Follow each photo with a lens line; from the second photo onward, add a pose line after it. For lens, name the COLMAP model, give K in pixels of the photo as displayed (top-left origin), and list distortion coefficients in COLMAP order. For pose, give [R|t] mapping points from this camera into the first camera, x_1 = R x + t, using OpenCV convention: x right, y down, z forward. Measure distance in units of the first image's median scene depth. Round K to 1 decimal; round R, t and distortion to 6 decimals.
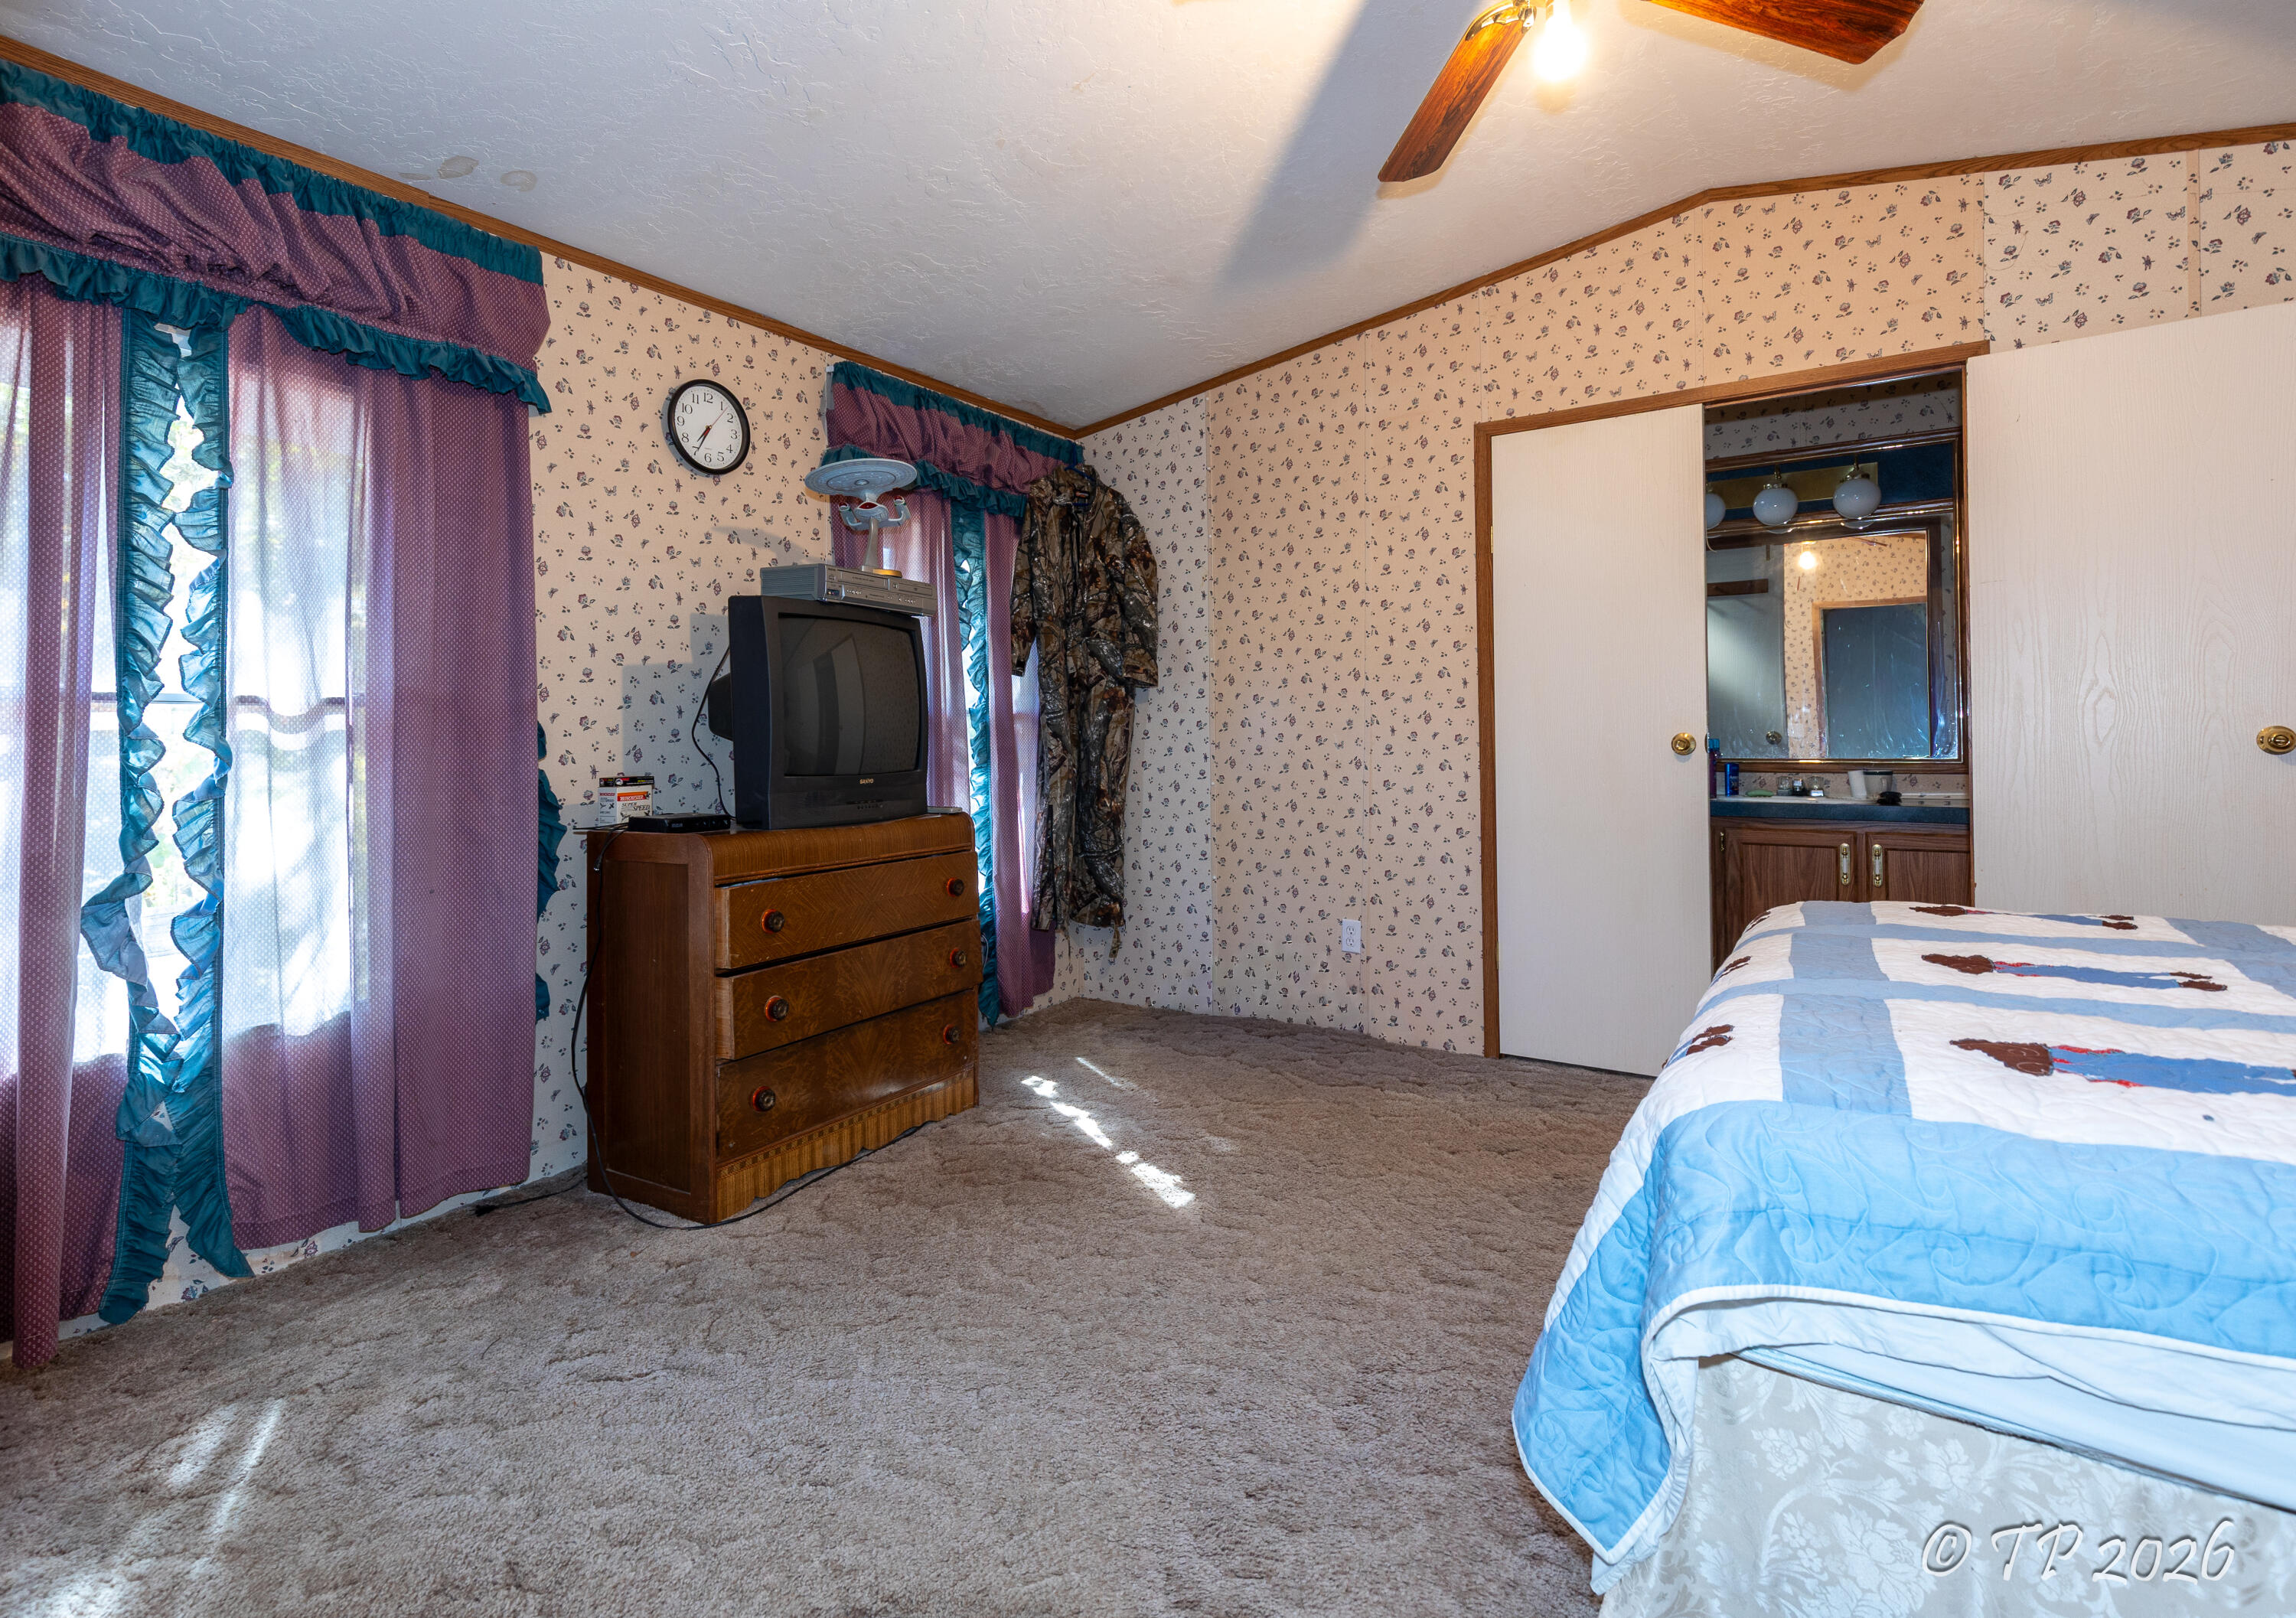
lens RADIAL K [[1056.4, 0, 1149.7], [0, 1056.4, 726.8], [0, 0, 1]] dist [0.000208, -0.000571]
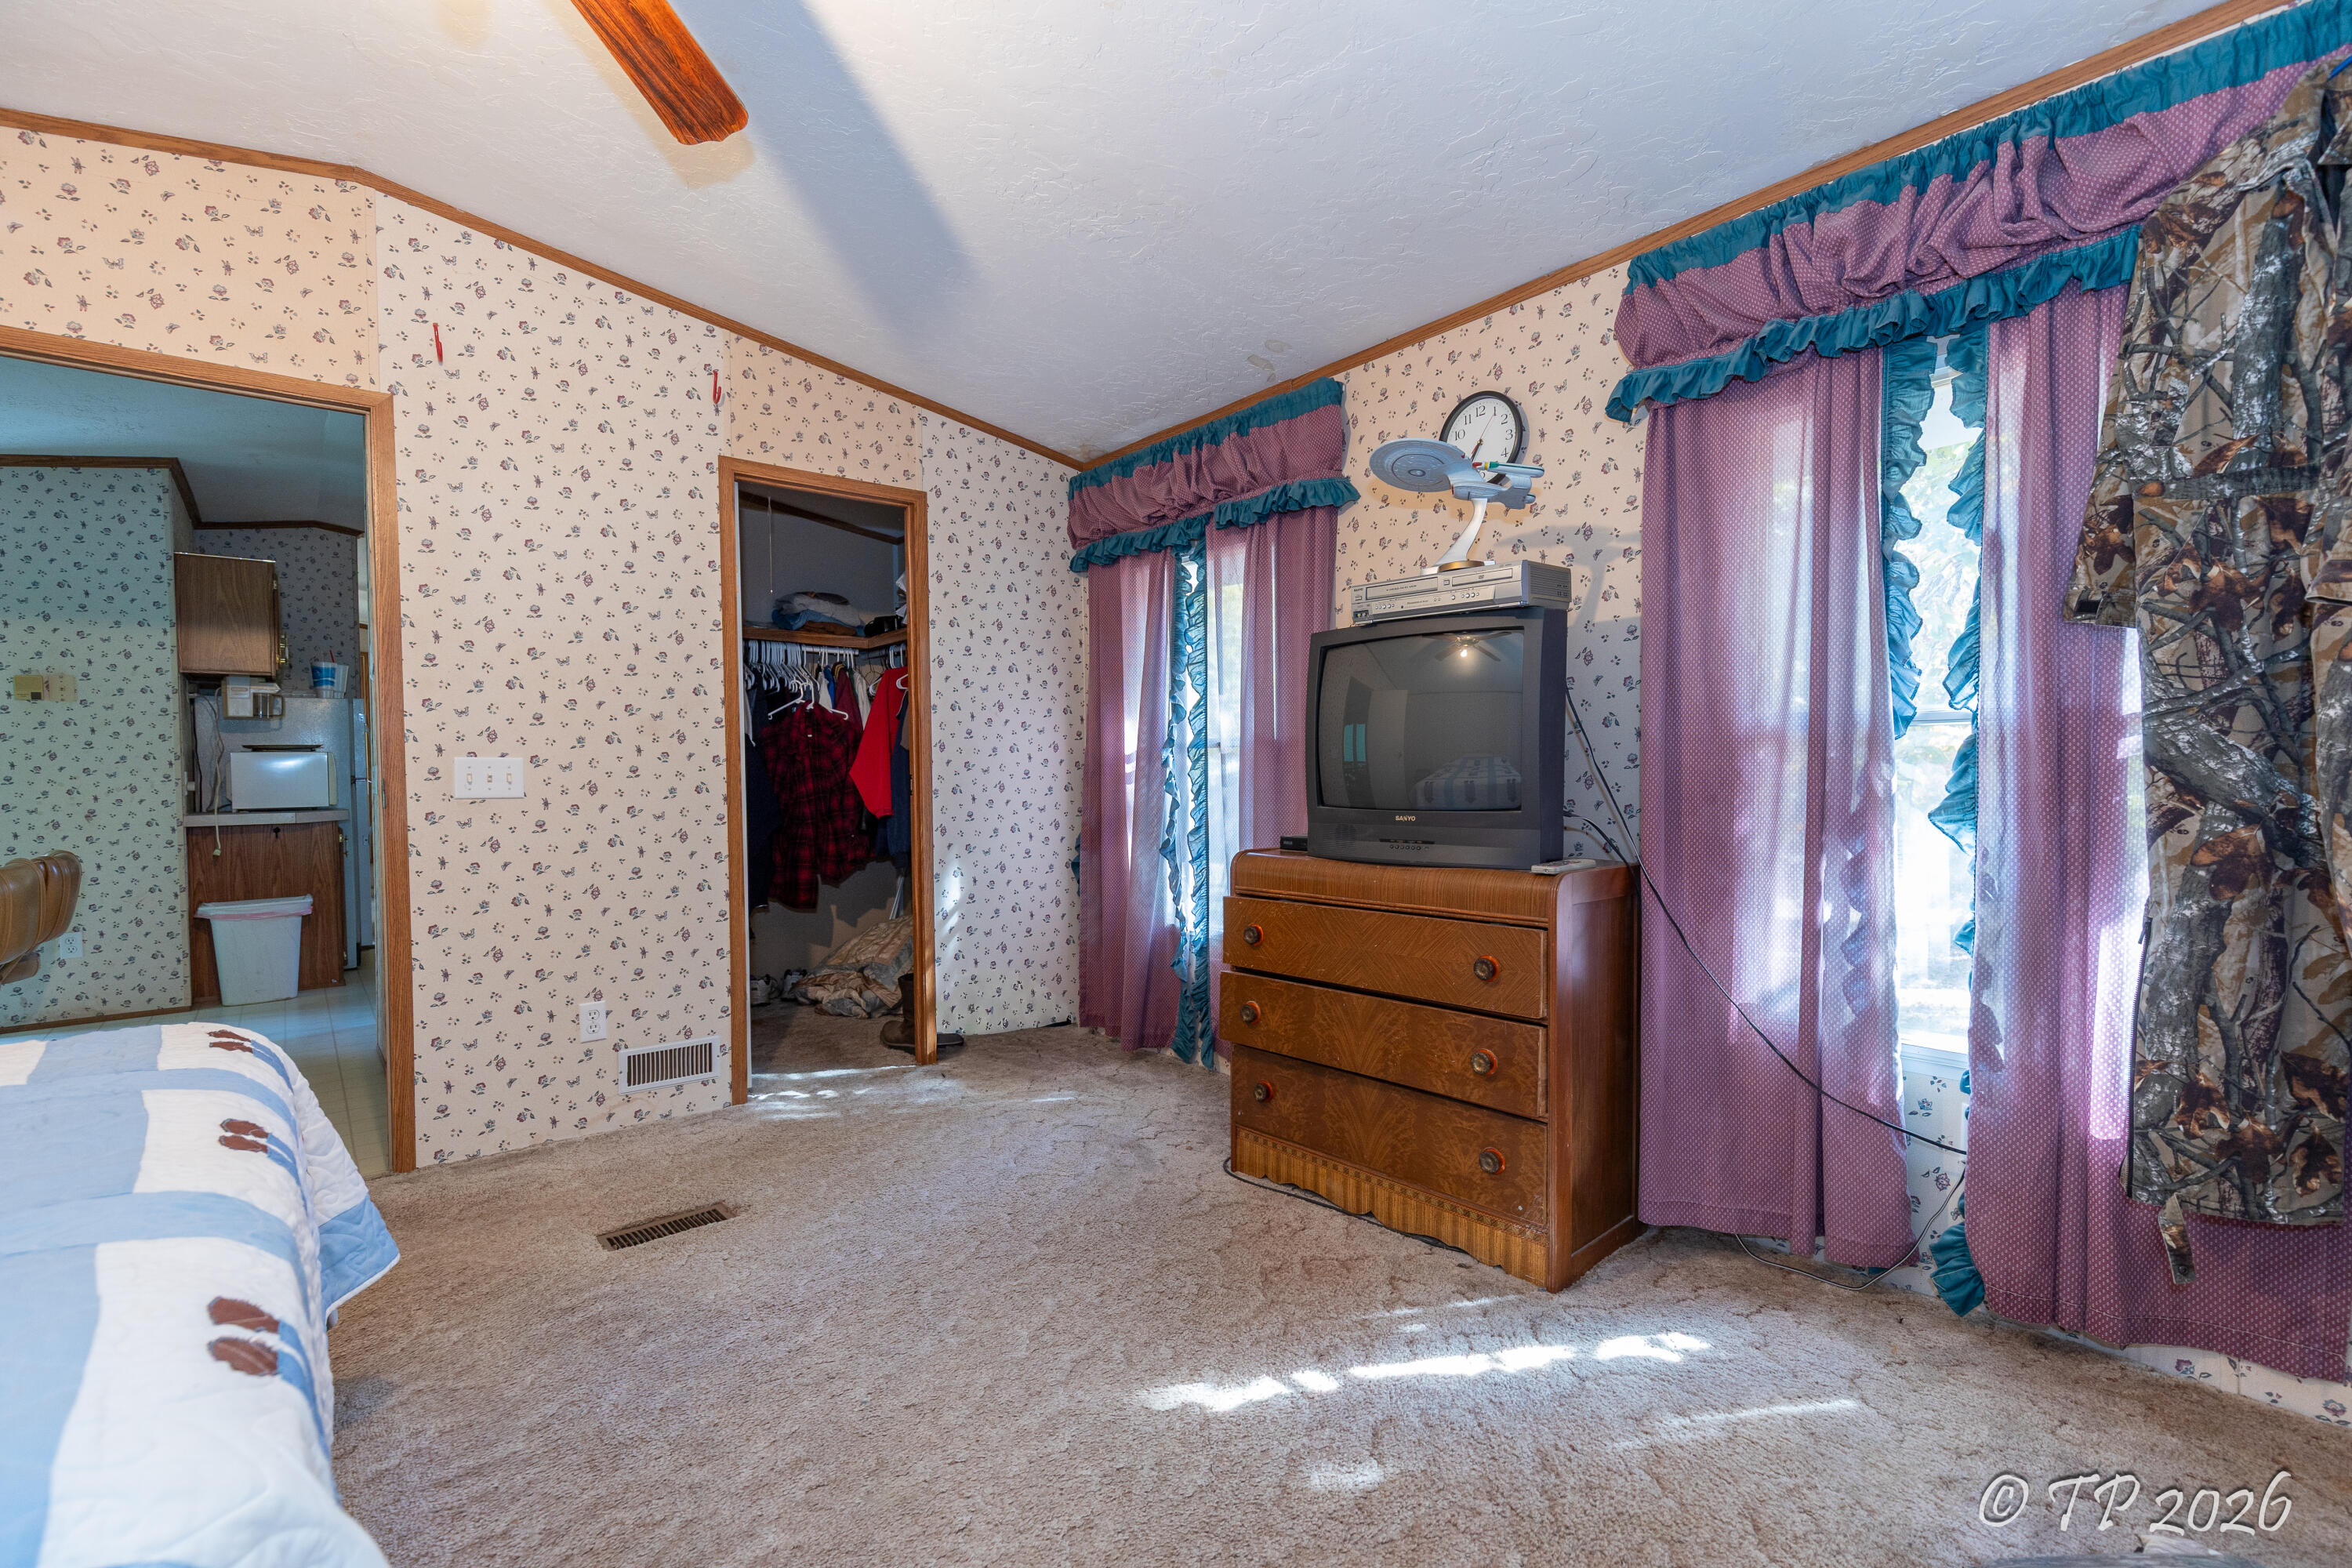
lens RADIAL K [[1053.8, 0, 1185.5], [0, 1053.8, 791.4], [0, 0, 1]] dist [0.004528, 0.000193]
pose [[-0.258677, 0.034417, -0.965351, 0.653631], [0.020895, 0.999331, 0.030030, -0.000877], [0.965738, -0.012403, -0.259223, 1.097225]]
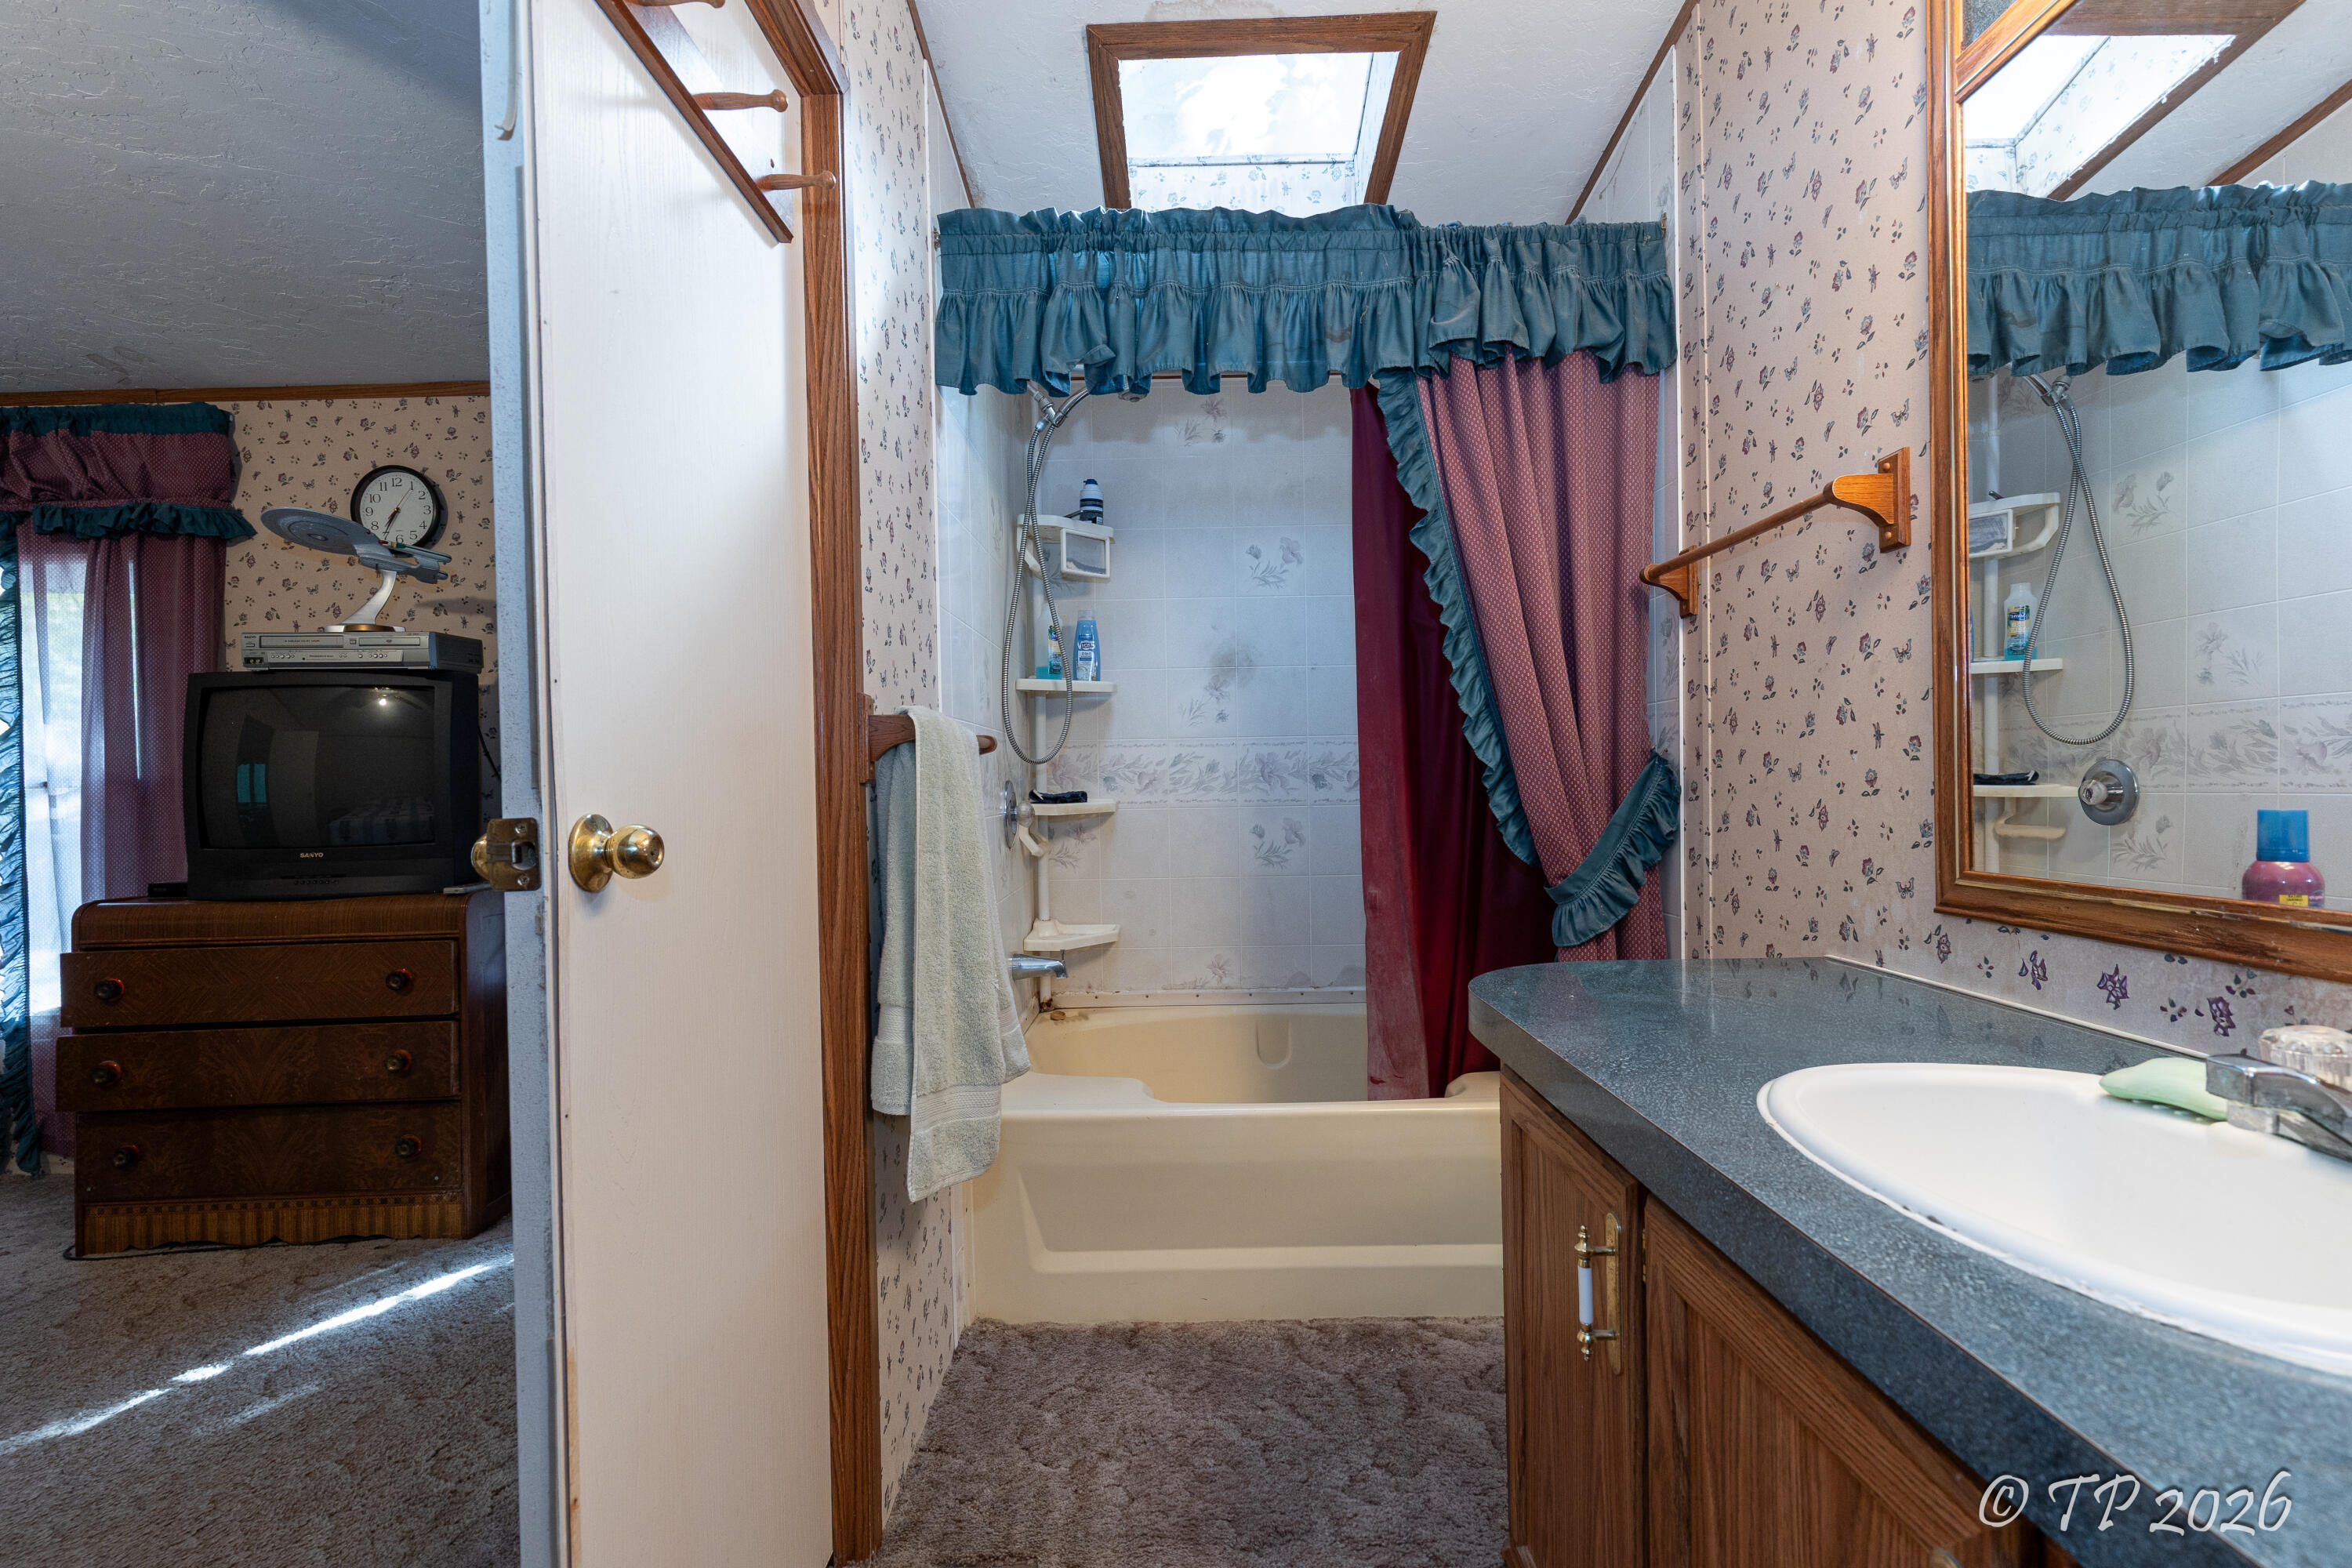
lens RADIAL K [[1053.8, 0, 1185.5], [0, 1053.8, 791.4], [0, 0, 1]] dist [0.004528, 0.000193]
pose [[0.567405, 0.001957, -0.823437, 0.996853], [0.023705, 0.999544, 0.018710, -0.004879], [0.823098, -0.030135, 0.567100, 1.158253]]
